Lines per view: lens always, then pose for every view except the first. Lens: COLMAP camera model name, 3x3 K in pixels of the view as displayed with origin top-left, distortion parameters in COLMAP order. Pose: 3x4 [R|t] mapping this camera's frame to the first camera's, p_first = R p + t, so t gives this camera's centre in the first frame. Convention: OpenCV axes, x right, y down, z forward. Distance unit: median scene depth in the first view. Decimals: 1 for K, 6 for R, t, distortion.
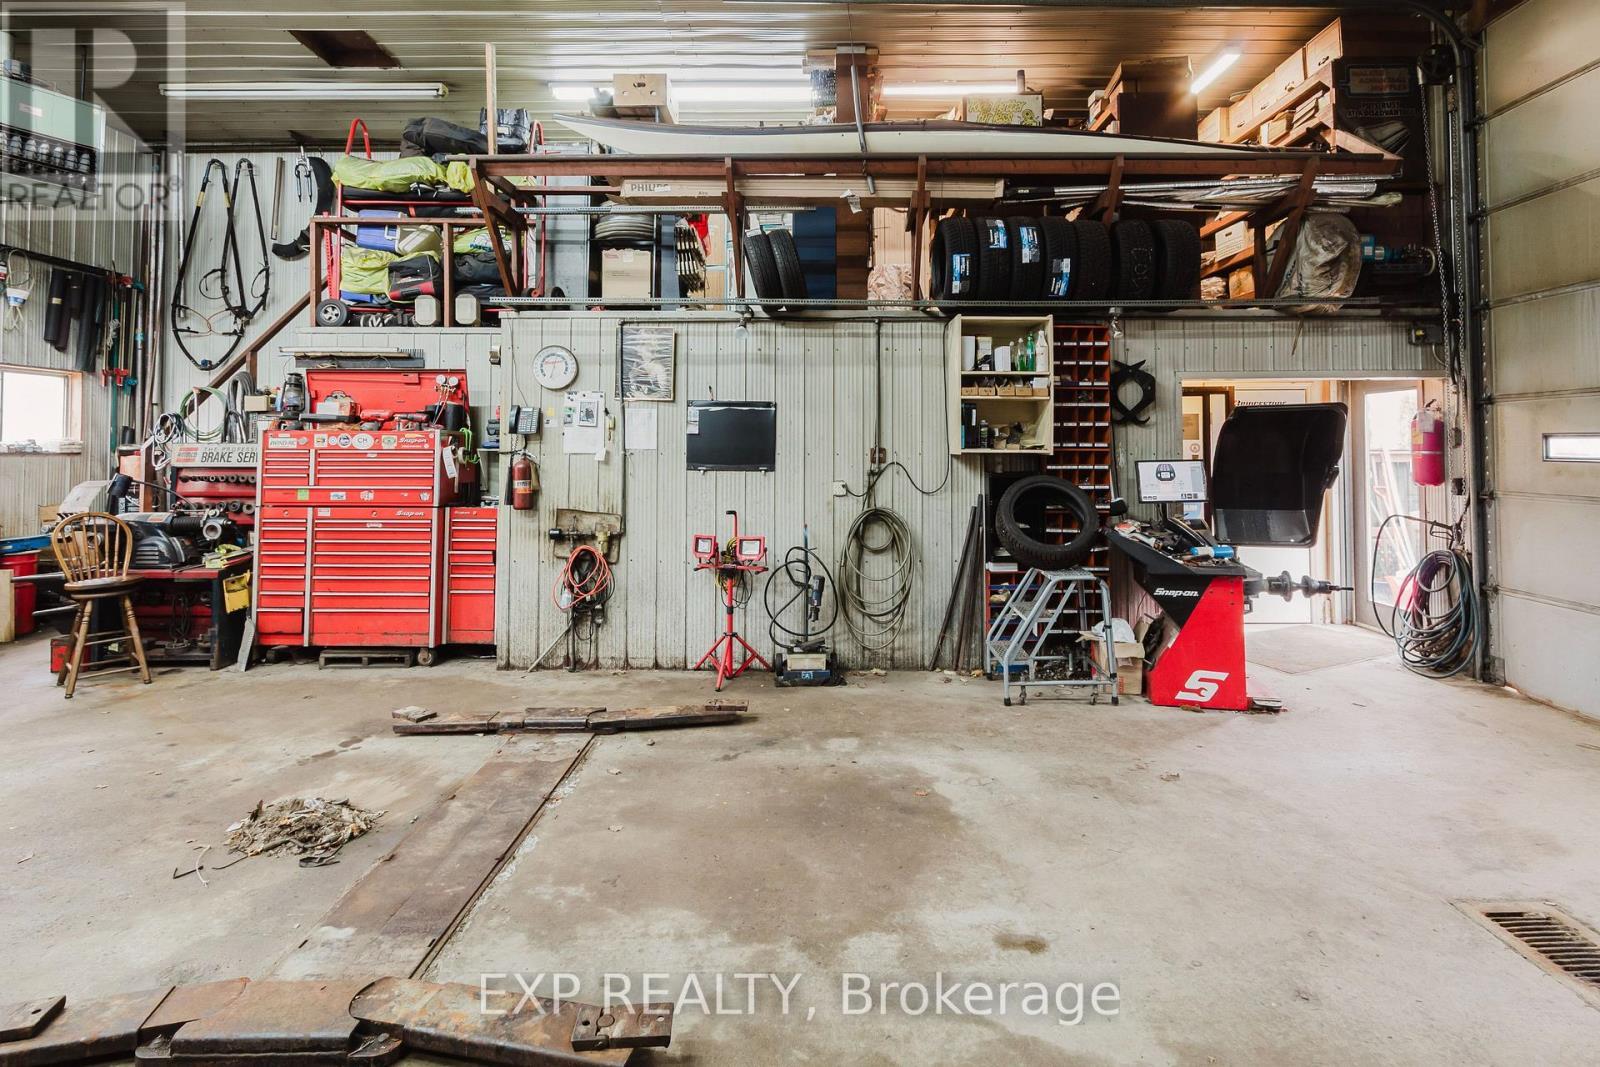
lens RADIAL K [[760.3, 0, 811.7], [0, 760.3, 435.2], [0, 0, 1]] dist [0.004851, -0.002096]
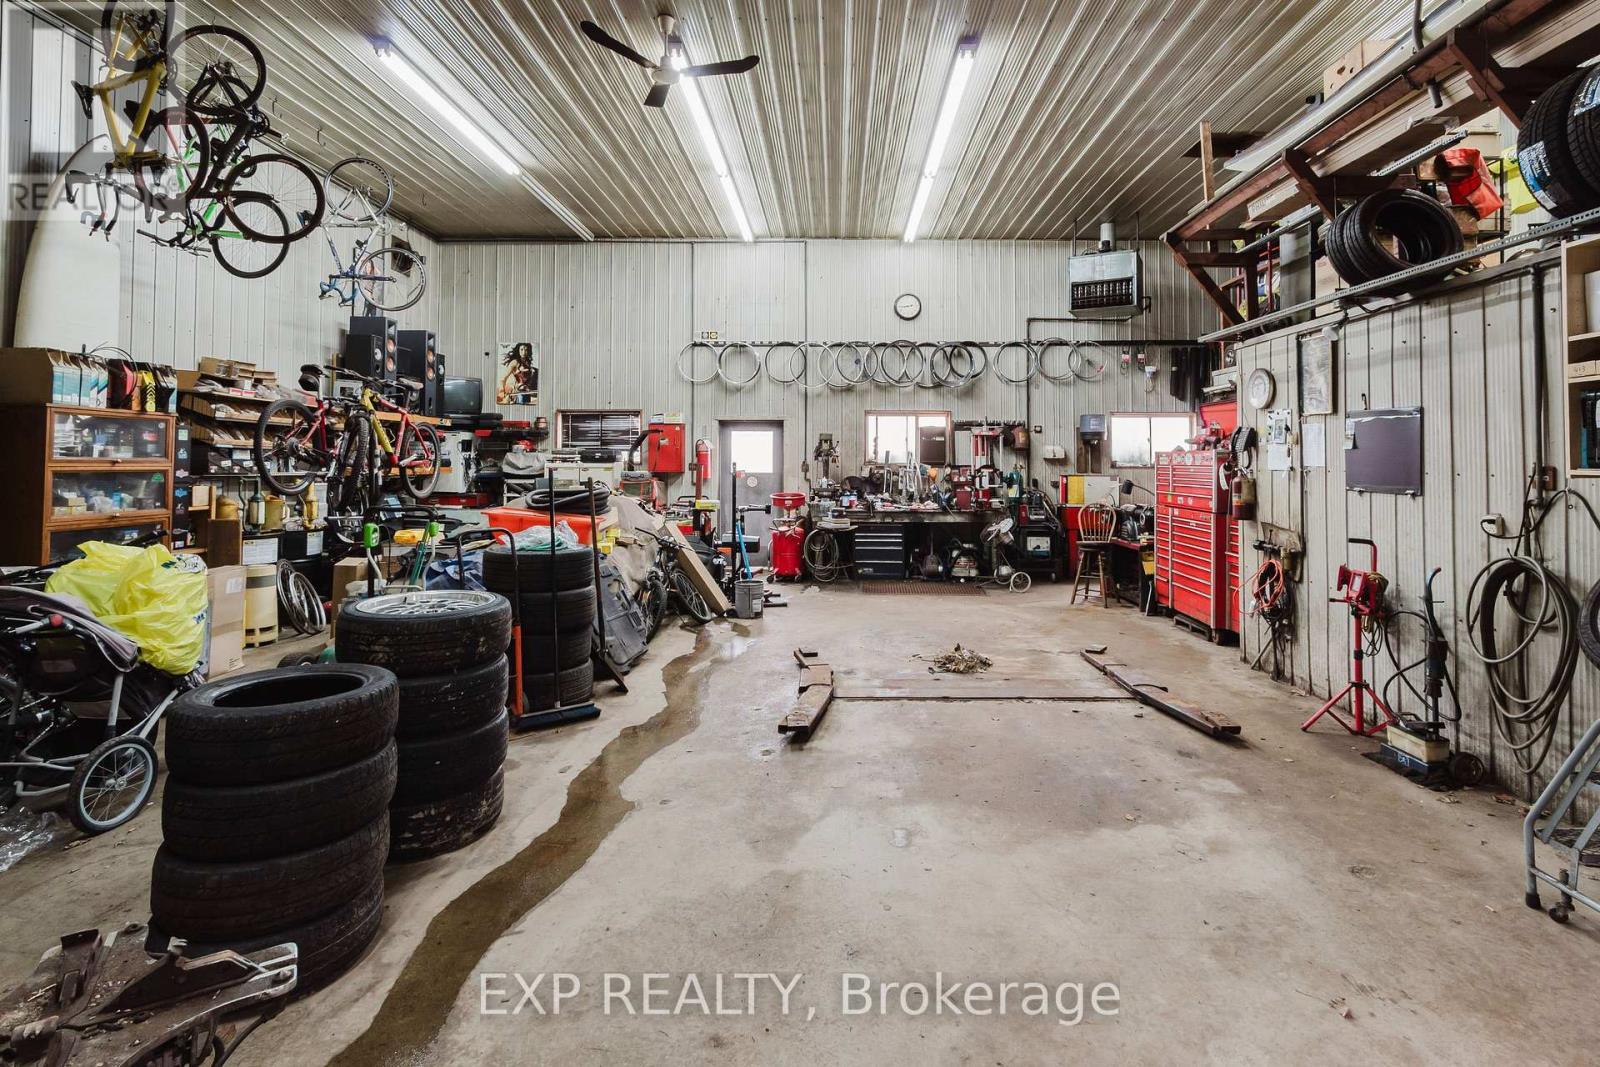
lens RADIAL K [[760.3, 0, 843.5], [0, 760.3, 467.3], [0, 0, 1]] dist [0.004851, -0.002096]
pose [[0.013596, 0.006983, -0.999883, 0.724258], [0.014111, 0.999875, 0.007175, 0.004188], [0.999808, -0.014207, 0.013495, 0.403082]]
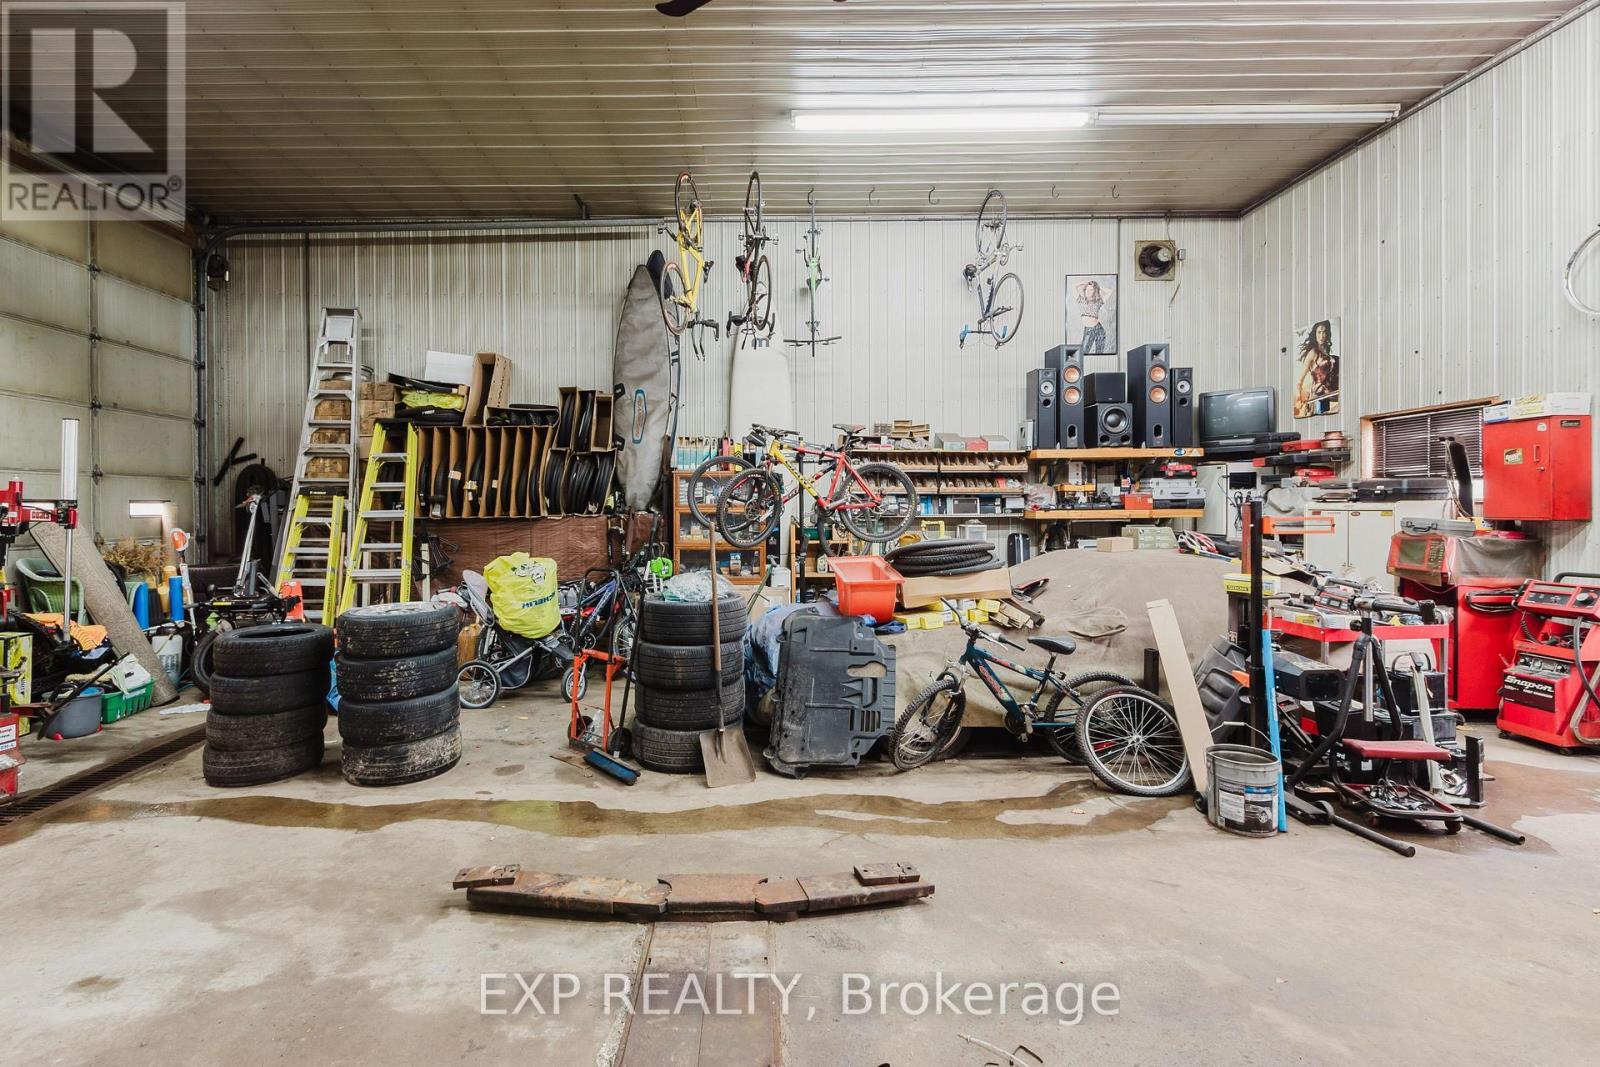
lens RADIAL K [[760.3, 0, 744.1], [0, 760.3, 517.5], [0, 0, 1]] dist [0.004851, -0.002096]
pose [[-0.999899, 0.008284, 0.011559, -0.287679], [0.008252, 0.999962, -0.002782, 0.015386], [-0.011582, -0.002686, -0.999929, 0.924808]]
